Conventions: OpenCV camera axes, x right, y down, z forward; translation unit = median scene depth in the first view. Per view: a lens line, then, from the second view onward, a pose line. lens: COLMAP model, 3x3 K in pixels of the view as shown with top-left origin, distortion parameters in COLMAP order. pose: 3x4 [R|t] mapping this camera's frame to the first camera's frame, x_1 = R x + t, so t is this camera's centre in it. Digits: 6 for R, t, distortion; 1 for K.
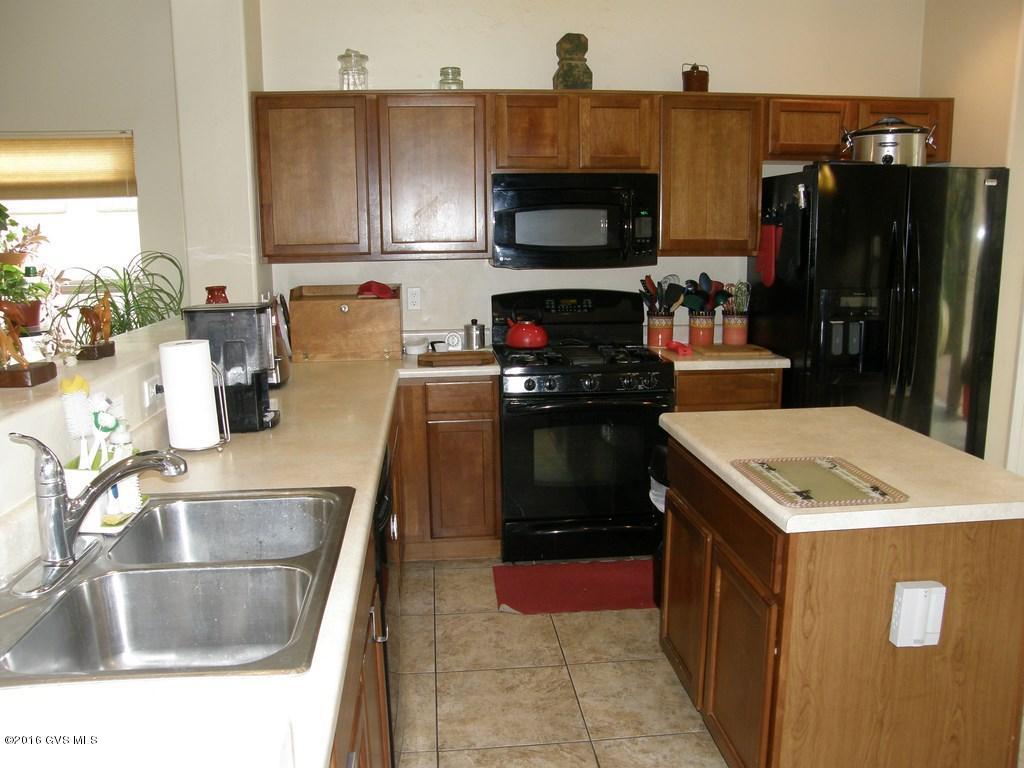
lens RADIAL K [[843.7, 0, 509.8], [0, 843.7, 382.6], [0, 0, 1]] dist [-0.113603, 0.071968]
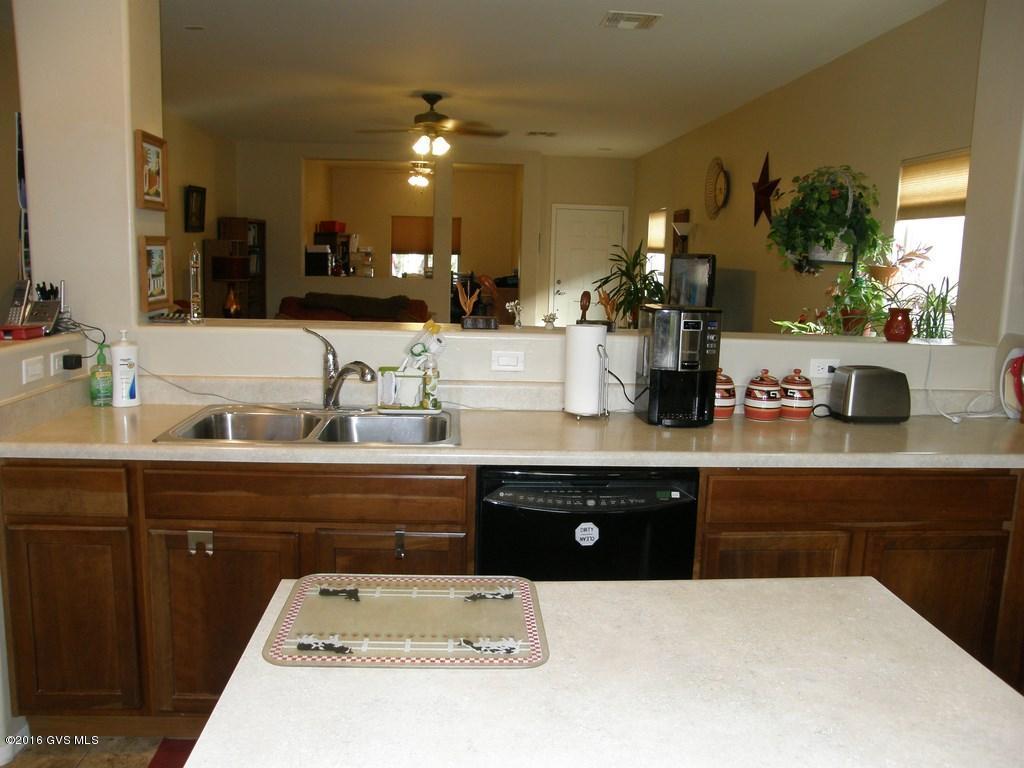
lens RADIAL K [[843.7, 0, 514.6], [0, 843.7, 384.7], [0, 0, 1]] dist [-0.113603, 0.071968]
pose [[-0.030999, 0.165995, -0.985639, 0.489220], [-0.209067, 0.963223, 0.168795, -0.087598], [0.977410, 0.211297, 0.004846, 0.535732]]
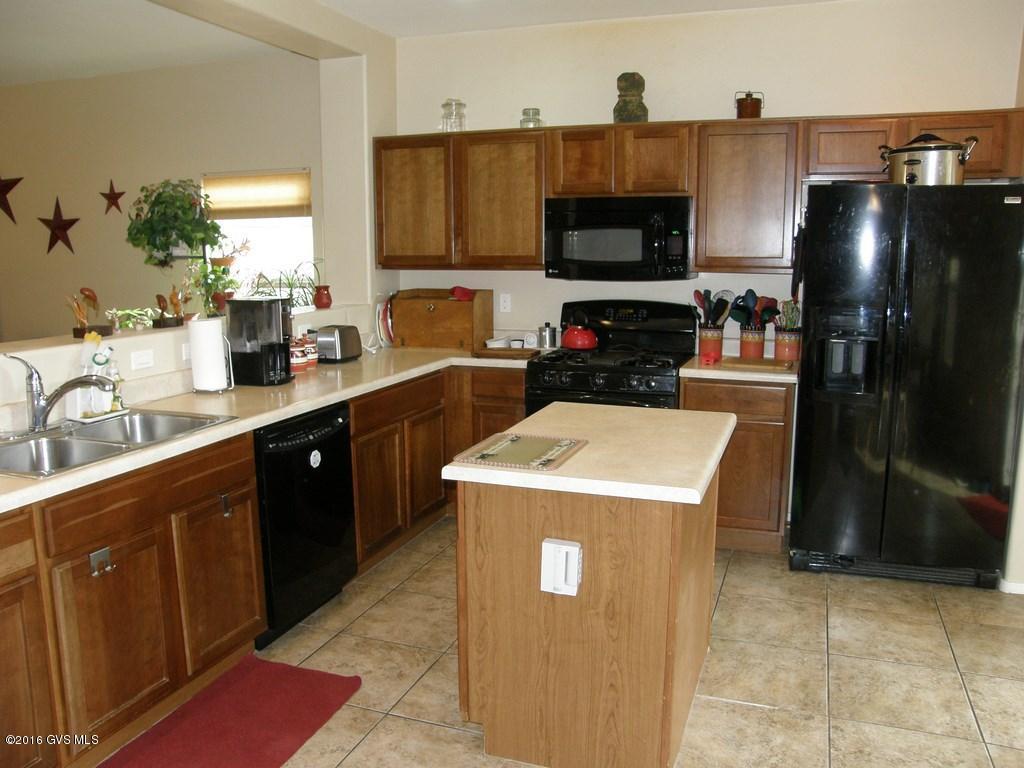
lens RADIAL K [[843.7, 0, 513.5], [0, 843.7, 381.0], [0, 0, 1]] dist [-0.113603, 0.071968]
pose [[0.900662, 0.079434, -0.427198, 0.455055], [-0.086090, 0.996280, 0.003747, 0.005565], [0.425907, 0.033403, 0.904150, -0.074714]]
